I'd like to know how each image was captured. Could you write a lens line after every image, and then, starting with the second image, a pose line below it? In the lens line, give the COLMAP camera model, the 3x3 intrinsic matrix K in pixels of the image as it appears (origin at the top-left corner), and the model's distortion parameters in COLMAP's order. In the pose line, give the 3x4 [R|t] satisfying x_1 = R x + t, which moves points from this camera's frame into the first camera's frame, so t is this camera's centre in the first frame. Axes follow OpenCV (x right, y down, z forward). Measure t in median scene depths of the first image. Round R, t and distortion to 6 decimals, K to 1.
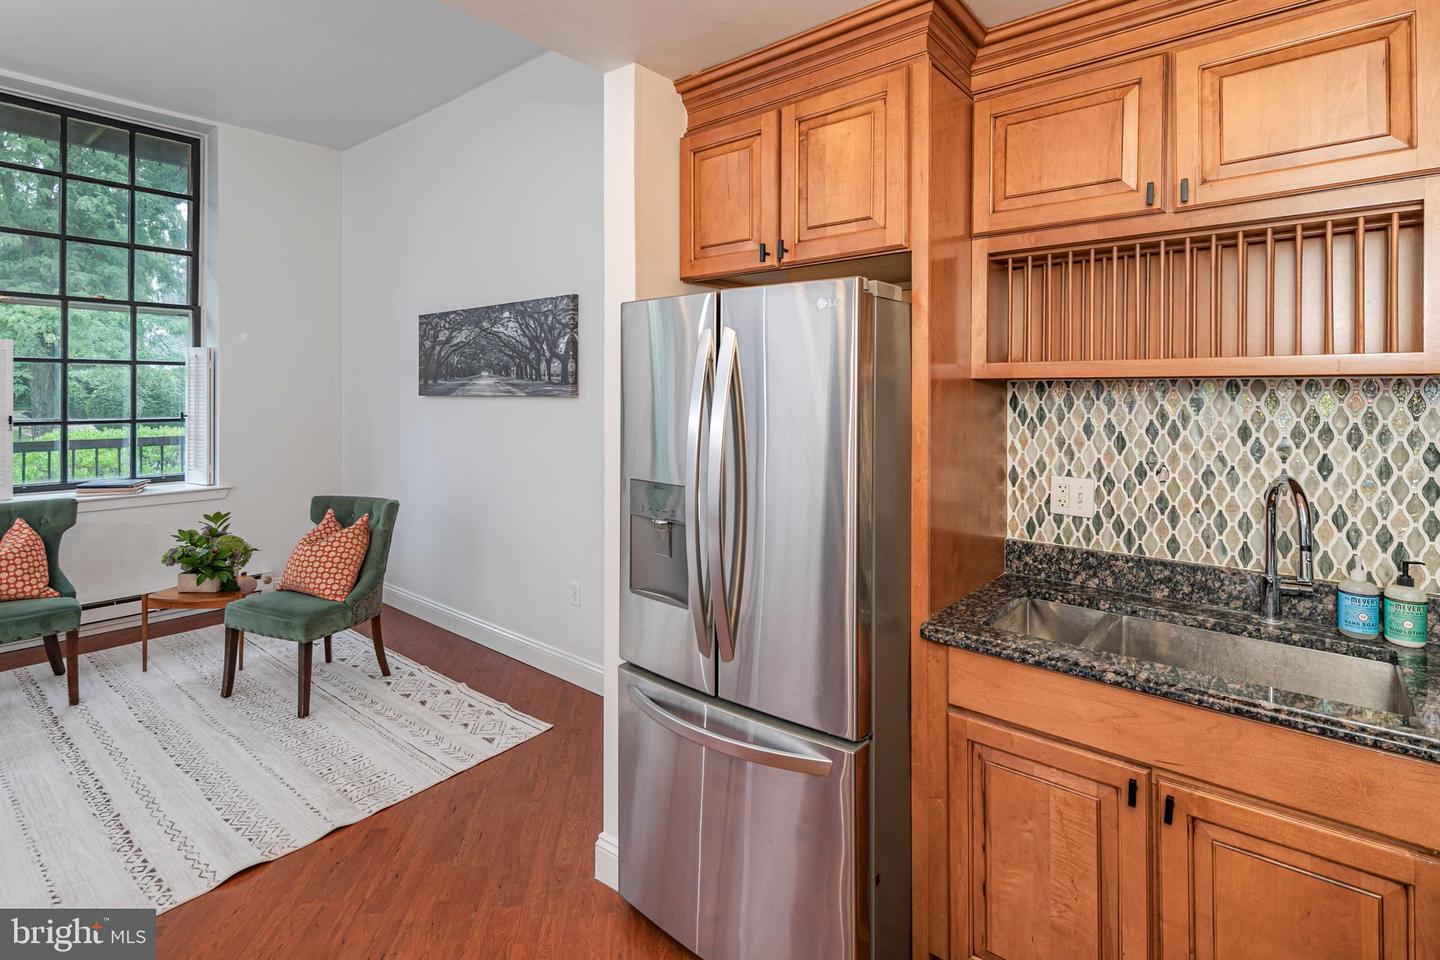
lens RADIAL K [[710.0, 0, 702.1], [0, 710.0, 384.2], [0, 0, 1]] dist [0.018798, -0.004155]
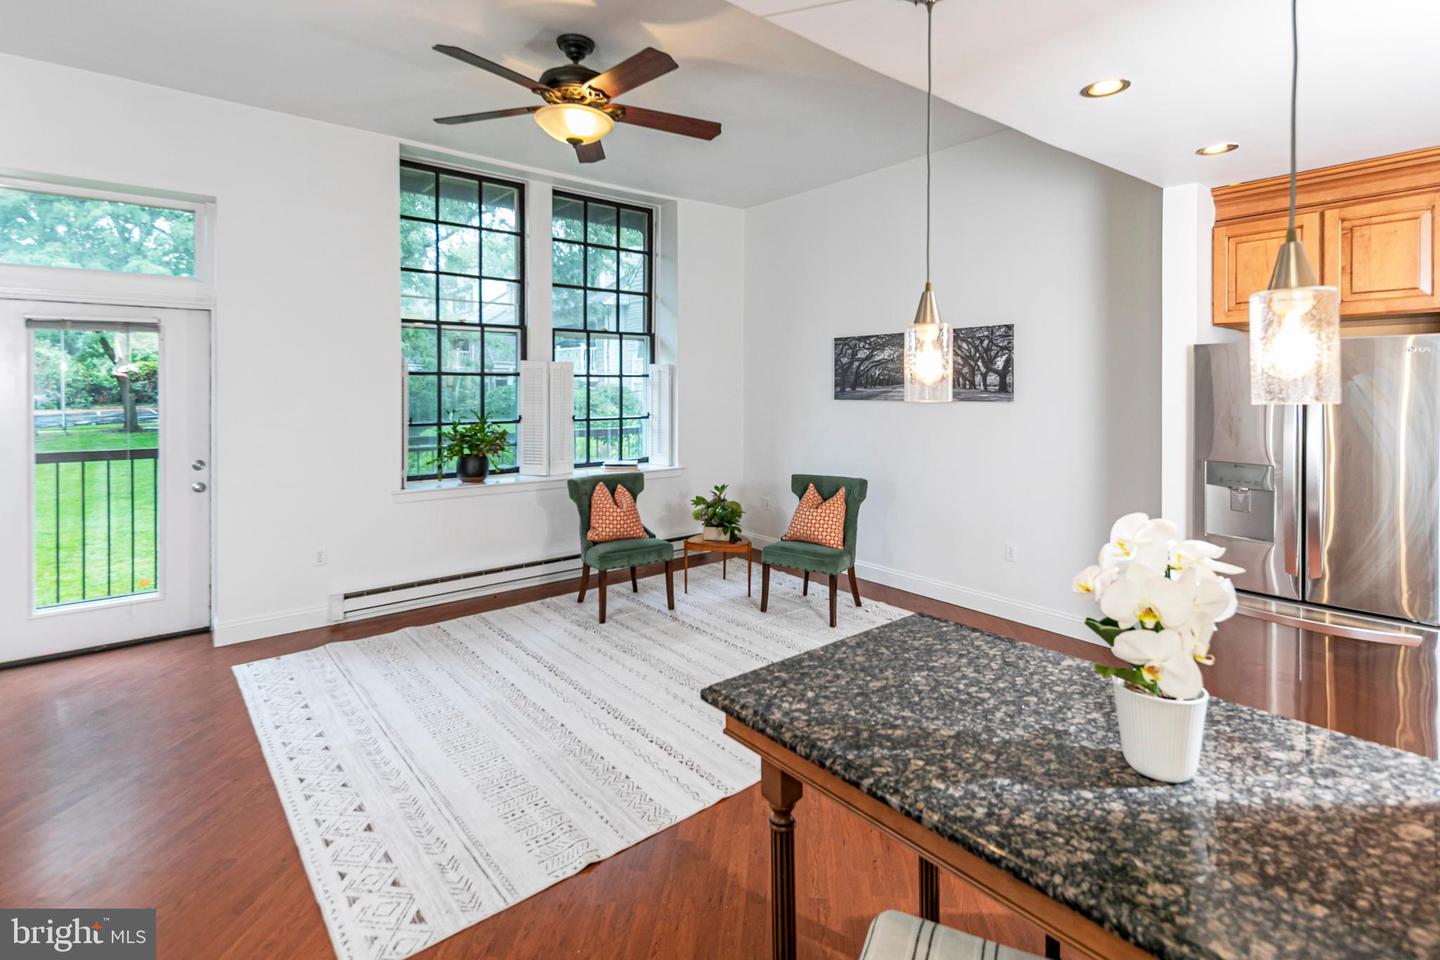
lens RADIAL K [[684.0, 0, 718.7], [0, 684.0, 390.8], [0, 0, 1]] dist [0.003941, 0.001245]
pose [[0.983535, -0.007566, -0.180558, -0.468413], [0.010890, 0.999789, 0.017425, -0.029731], [0.180388, -0.019104, 0.983410, -0.340670]]
